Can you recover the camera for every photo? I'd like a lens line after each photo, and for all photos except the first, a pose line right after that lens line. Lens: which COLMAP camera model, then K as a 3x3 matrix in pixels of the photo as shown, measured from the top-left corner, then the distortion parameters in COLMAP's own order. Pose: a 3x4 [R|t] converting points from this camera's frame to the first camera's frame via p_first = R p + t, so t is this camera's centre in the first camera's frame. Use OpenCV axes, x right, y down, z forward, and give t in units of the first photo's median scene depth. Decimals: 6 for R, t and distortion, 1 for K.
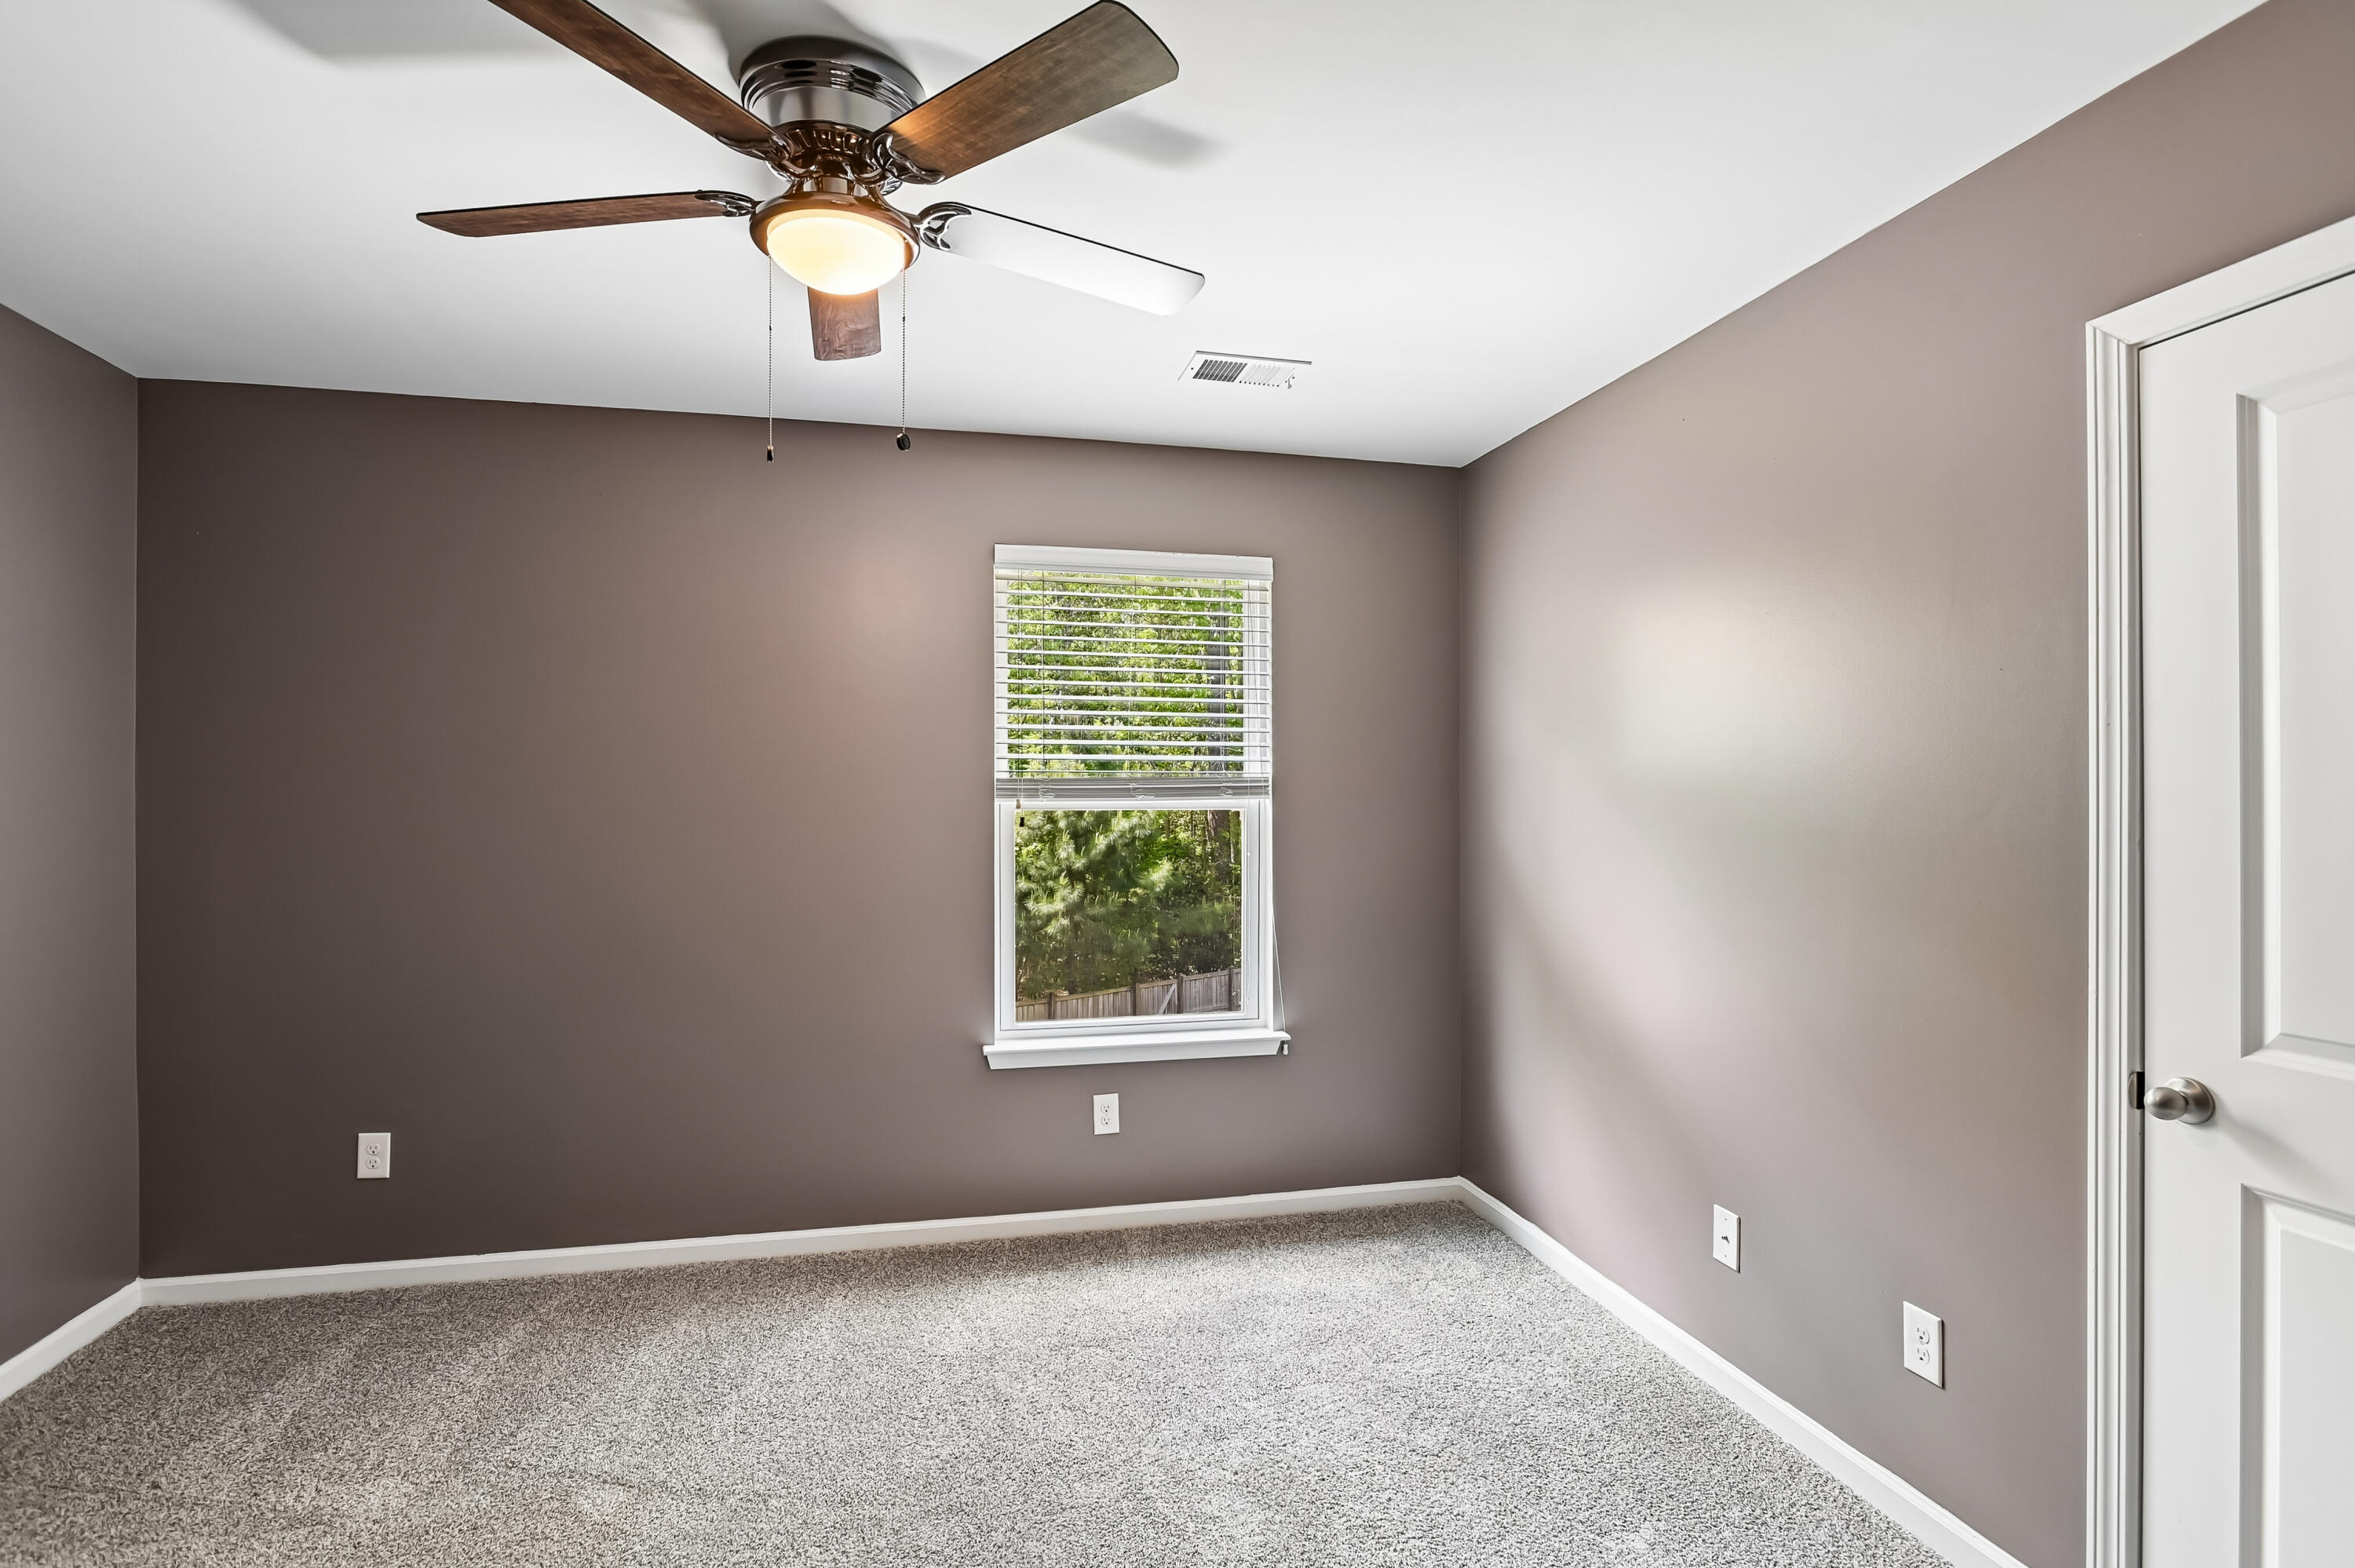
lens RADIAL K [[1153.5, 0, 1174.5], [0, 1153.5, 793.6], [0, 0, 1]] dist [-0.002754, 0.000311]
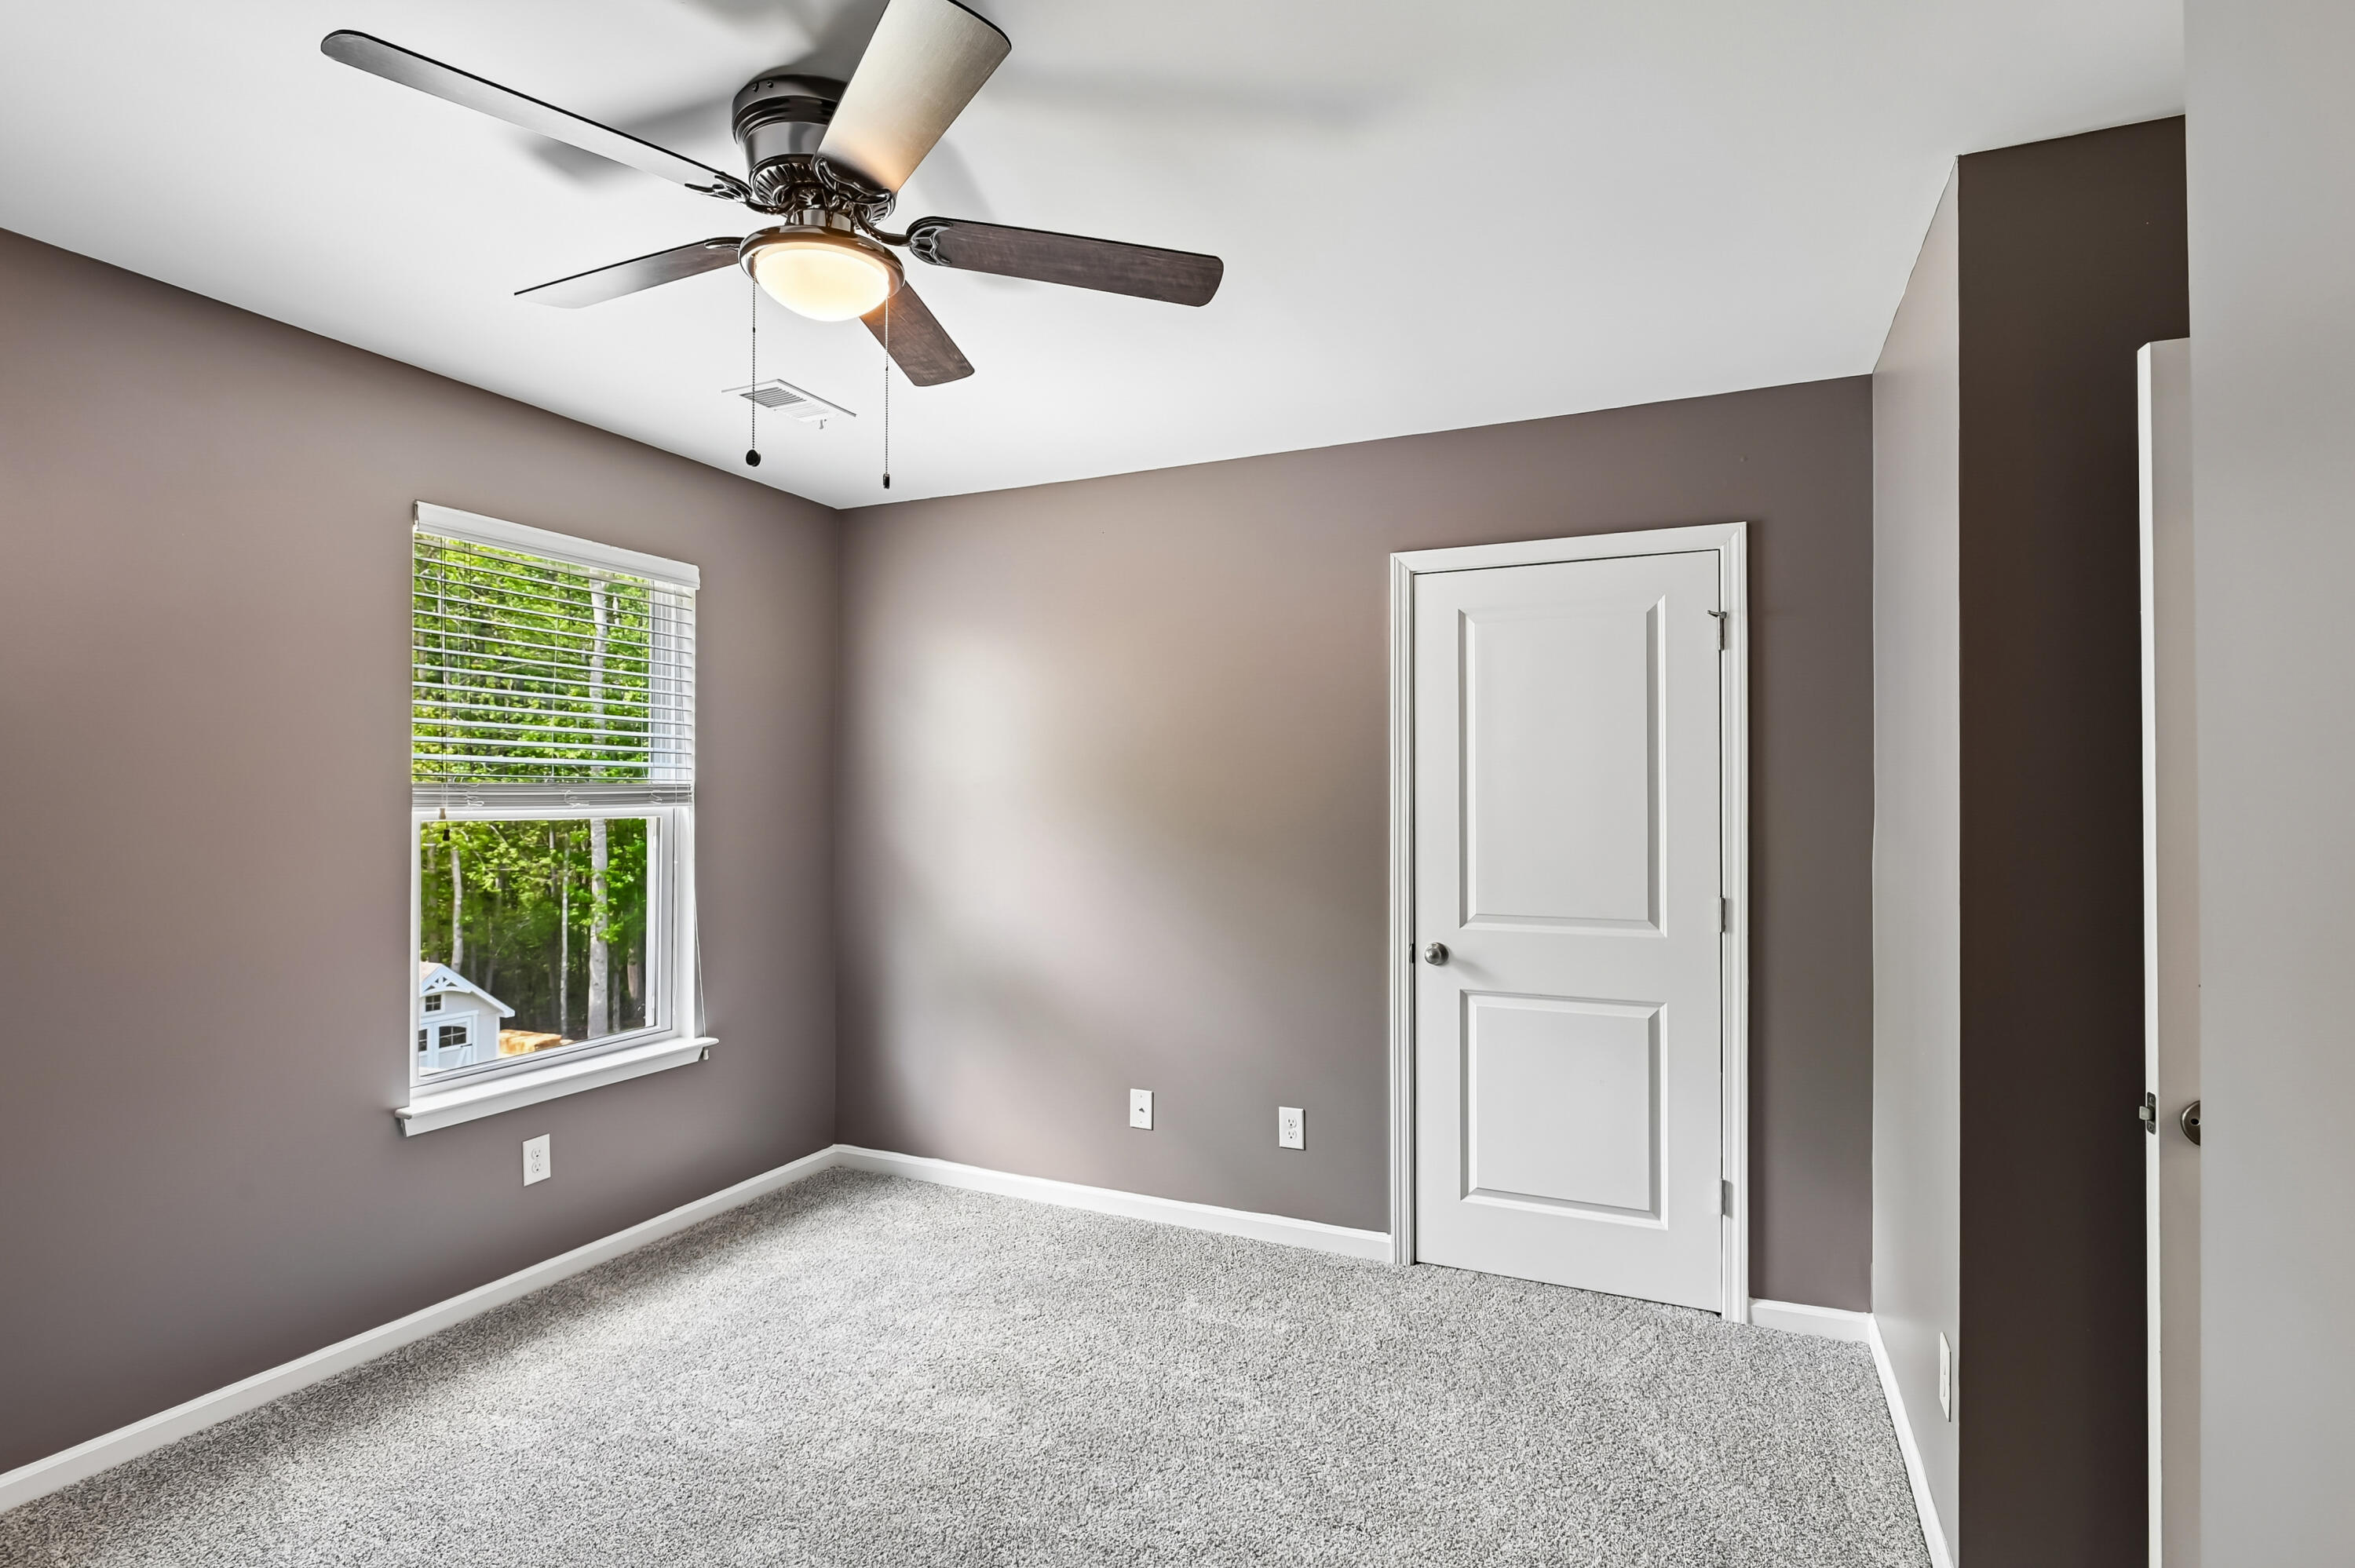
lens RADIAL K [[1154.6, 0, 1177.1], [0, 1154.6, 786.0], [0, 0, 1]] dist [0.002756, 0.001239]
pose [[0.611634, 0.009371, 0.791086, -0.493749], [-0.000013, 0.999930, -0.011834, -0.001177], [-0.791141, 0.007228, 0.611591, 0.060875]]
